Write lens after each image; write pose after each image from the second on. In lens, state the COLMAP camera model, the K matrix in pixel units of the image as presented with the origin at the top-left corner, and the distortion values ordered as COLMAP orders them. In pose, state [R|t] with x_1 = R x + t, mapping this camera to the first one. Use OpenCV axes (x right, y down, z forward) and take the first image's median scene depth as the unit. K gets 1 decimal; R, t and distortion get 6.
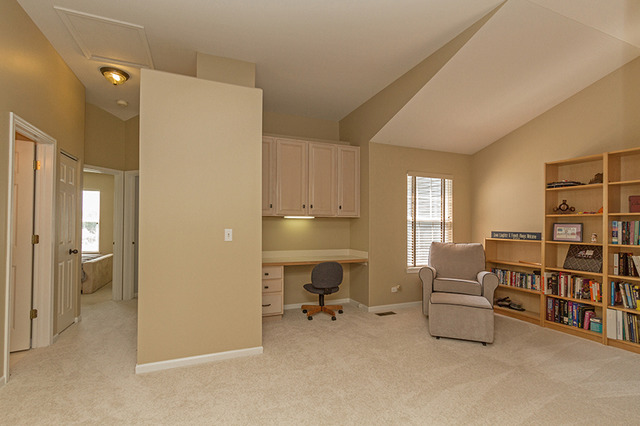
lens RADIAL K [[294.2, 0, 319.9], [0, 294.2, 217.5], [0, 0, 1]] dist [0.006634, -0.000189]
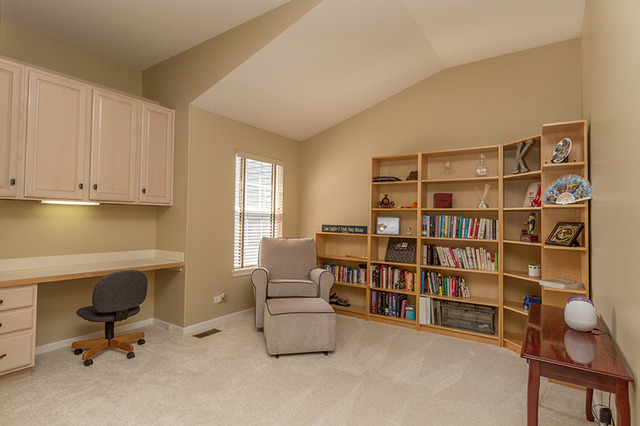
lens RADIAL K [[342.5, 0, 315.2], [0, 342.5, 208.6], [0, 0, 1]] dist [0.003726, -0.001763]
pose [[0.850790, 0.023770, 0.524968, -0.012431], [-0.024847, 0.999679, -0.004995, 0.002310], [-0.524918, -0.008794, 0.851107, 0.110090]]
